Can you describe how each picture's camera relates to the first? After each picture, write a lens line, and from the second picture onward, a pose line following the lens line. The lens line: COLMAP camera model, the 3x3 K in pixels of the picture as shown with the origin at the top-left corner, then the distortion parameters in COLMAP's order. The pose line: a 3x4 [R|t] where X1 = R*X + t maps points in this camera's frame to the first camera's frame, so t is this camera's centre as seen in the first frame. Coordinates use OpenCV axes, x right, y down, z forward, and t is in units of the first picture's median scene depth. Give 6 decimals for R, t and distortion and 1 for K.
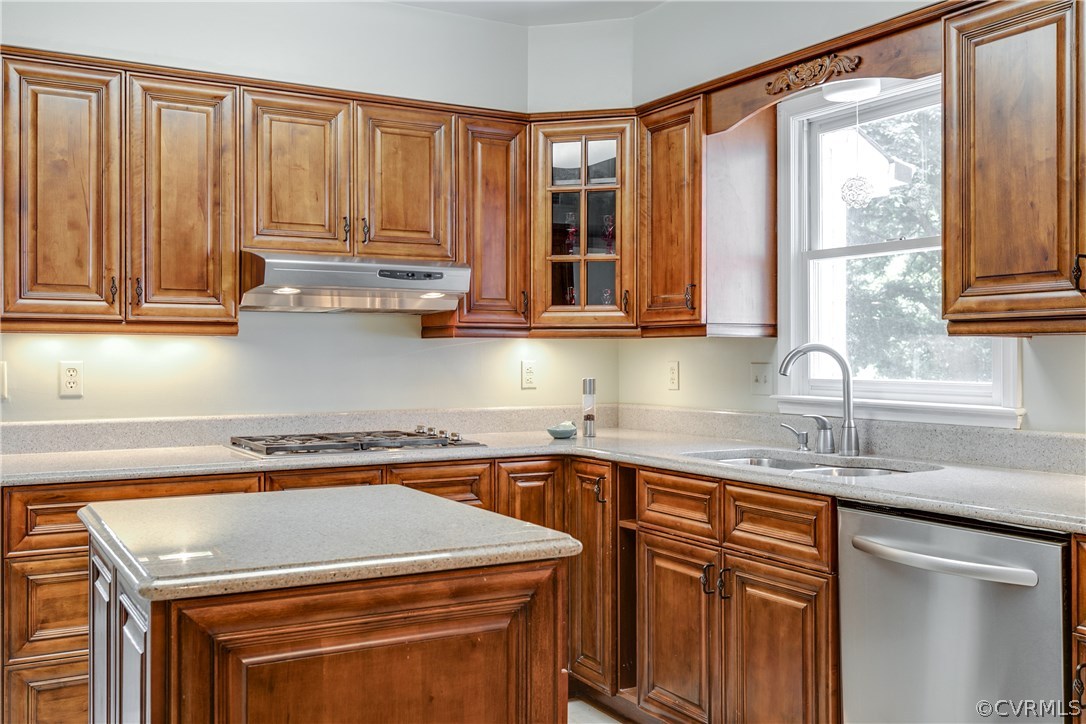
lens RADIAL K [[1046.4, 0, 543.6], [0, 1046.4, 362.1], [0, 0, 1]] dist [0.008617, 0.000000]
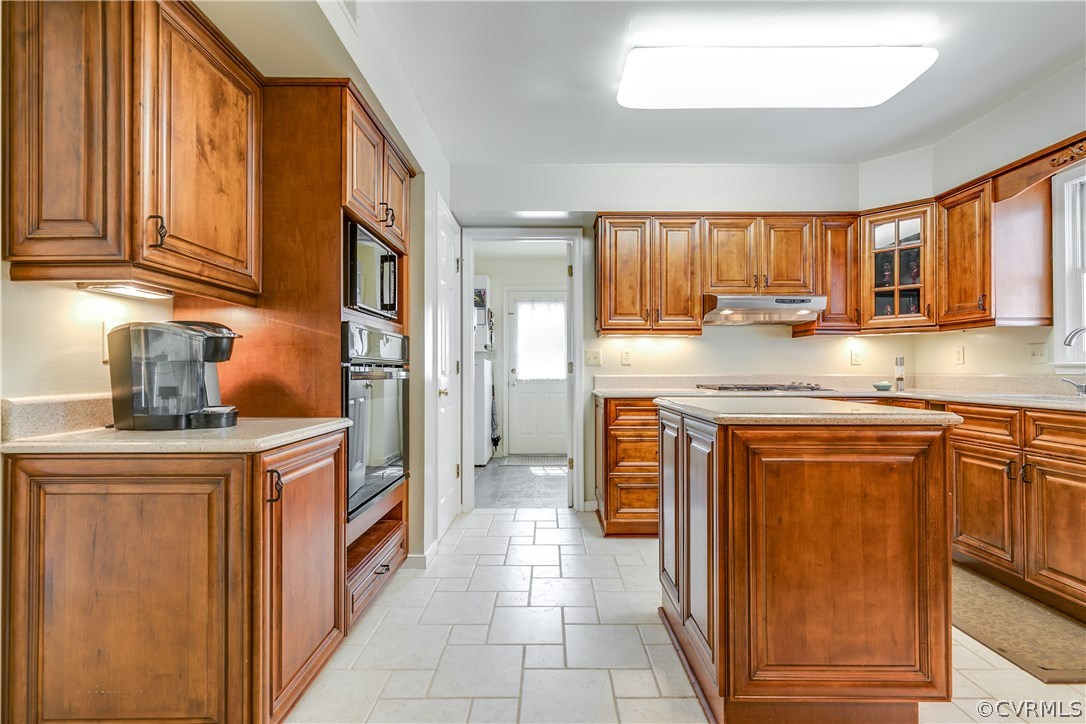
lens RADIAL K [[488.4, 0, 549.0], [0, 488.4, 366.4], [0, 0, 1]] dist [0.005273, -0.000921]
pose [[0.870470, -0.004818, -0.492198, -0.078020], [-0.001424, 0.999923, -0.012306, 0.051172], [0.492220, 0.011413, 0.870396, -0.006218]]
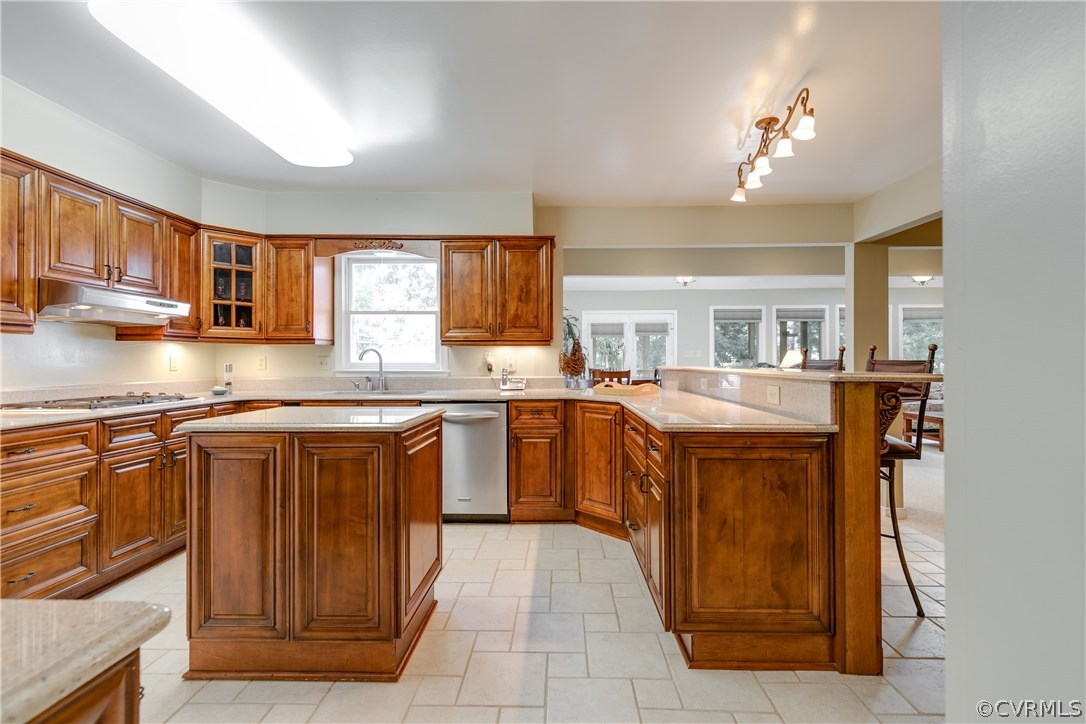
lens RADIAL K [[488.4, 0, 551.3], [0, 488.4, 360.1], [0, 0, 1]] dist [0.005273, -0.000921]
pose [[0.513174, 0.001010, 0.858284, -0.526313], [0.007273, 0.999958, -0.005526, 0.021461], [-0.858254, 0.009078, 0.513145, 0.005078]]
